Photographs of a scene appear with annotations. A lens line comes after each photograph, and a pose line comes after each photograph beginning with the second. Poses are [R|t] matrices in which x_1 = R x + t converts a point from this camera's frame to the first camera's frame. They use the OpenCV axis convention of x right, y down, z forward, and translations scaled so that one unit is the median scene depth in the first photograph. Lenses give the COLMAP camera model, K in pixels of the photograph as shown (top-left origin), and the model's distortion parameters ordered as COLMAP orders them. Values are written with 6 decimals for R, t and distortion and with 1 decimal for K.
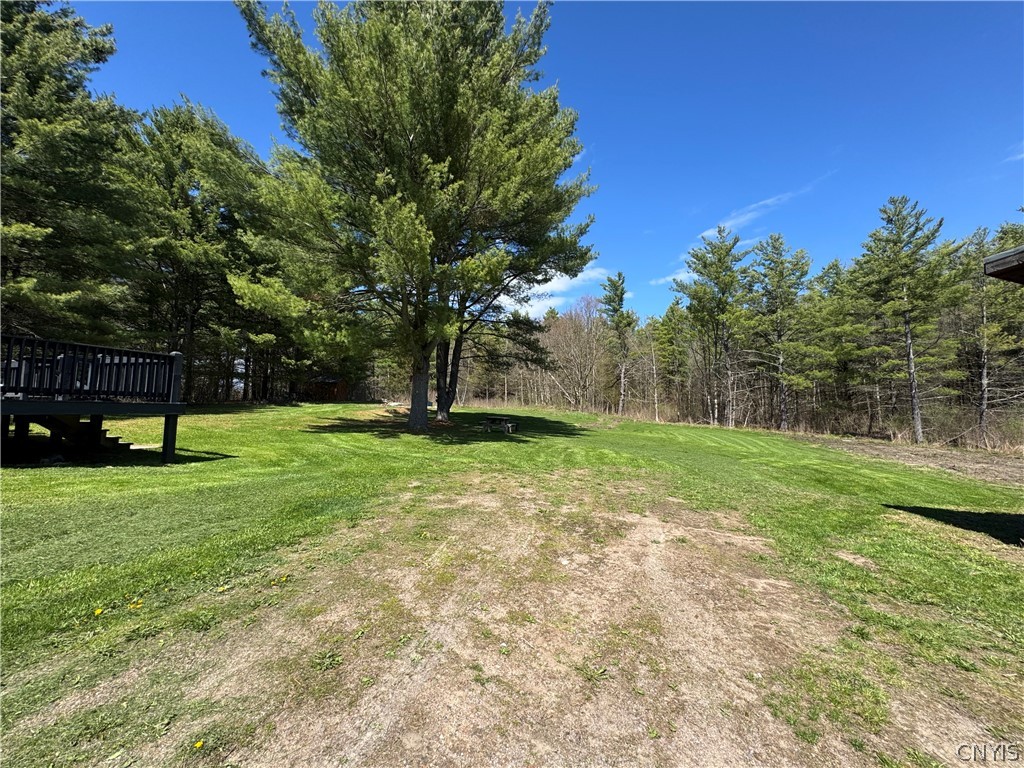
lens RADIAL K [[412.8, 0, 512.0], [0, 412.8, 384.0], [0, 0, 1]] dist [-0.000699, -0.000275]
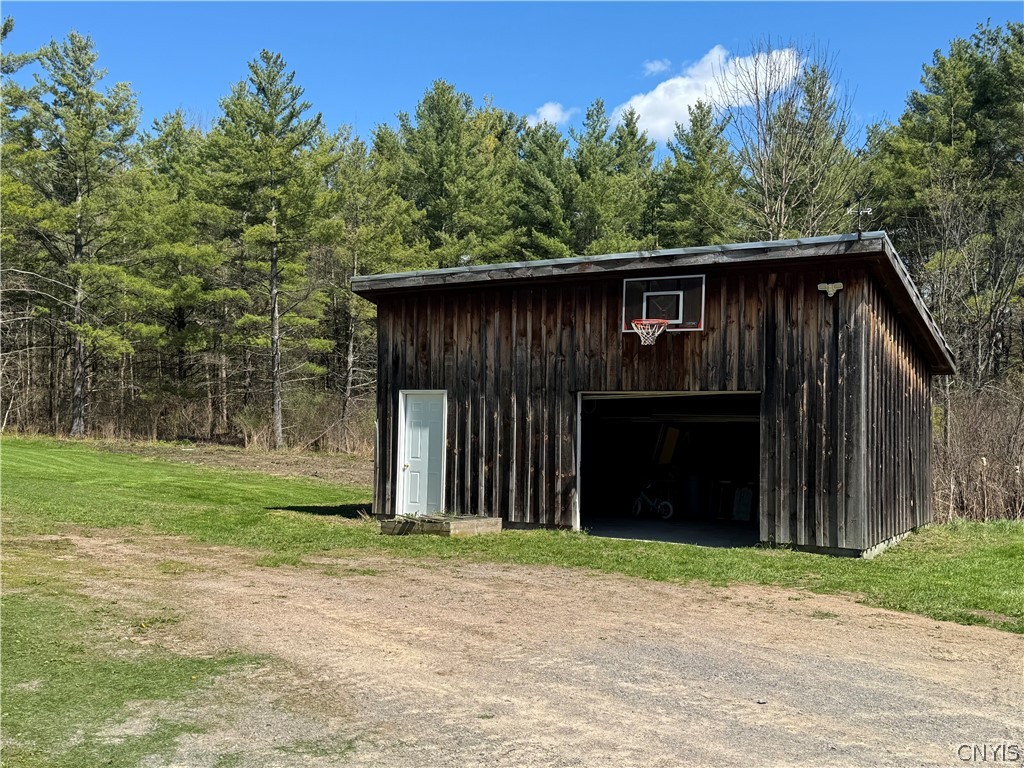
lens RADIAL K [[1068.1, 0, 512.0], [0, 1068.1, 384.0], [0, 0, 1]] dist [0.132633, -0.295754]
pose [[0.538074, 0.012746, 0.842801, -0.200135], [-0.061025, 0.997851, 0.023870, -0.017650], [-0.840686, -0.064276, 0.537695, -0.177607]]
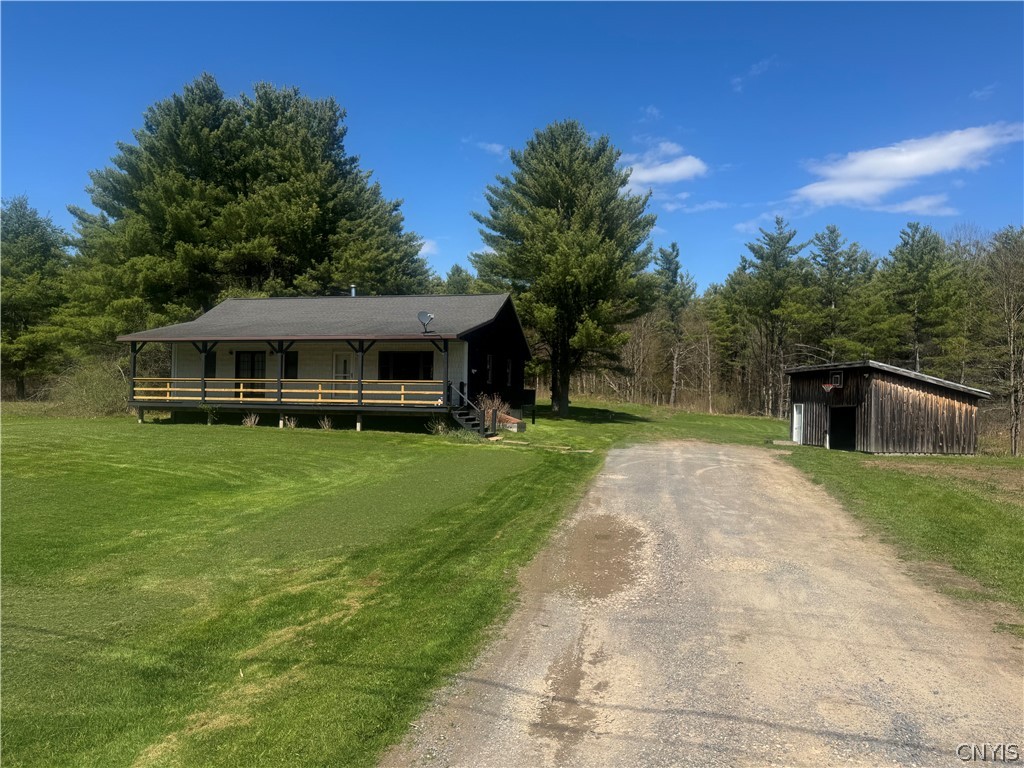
lens RADIAL K [[709.8, 0, 512.0], [0, 709.8, 384.0], [0, 0, 1]] dist [-0.002306, -0.001940]
pose [[0.998446, -0.000075, 0.055726, -0.286573], [-0.002558, 0.998883, 0.047174, -0.075301], [-0.055667, -0.047243, 0.997331, -0.859469]]
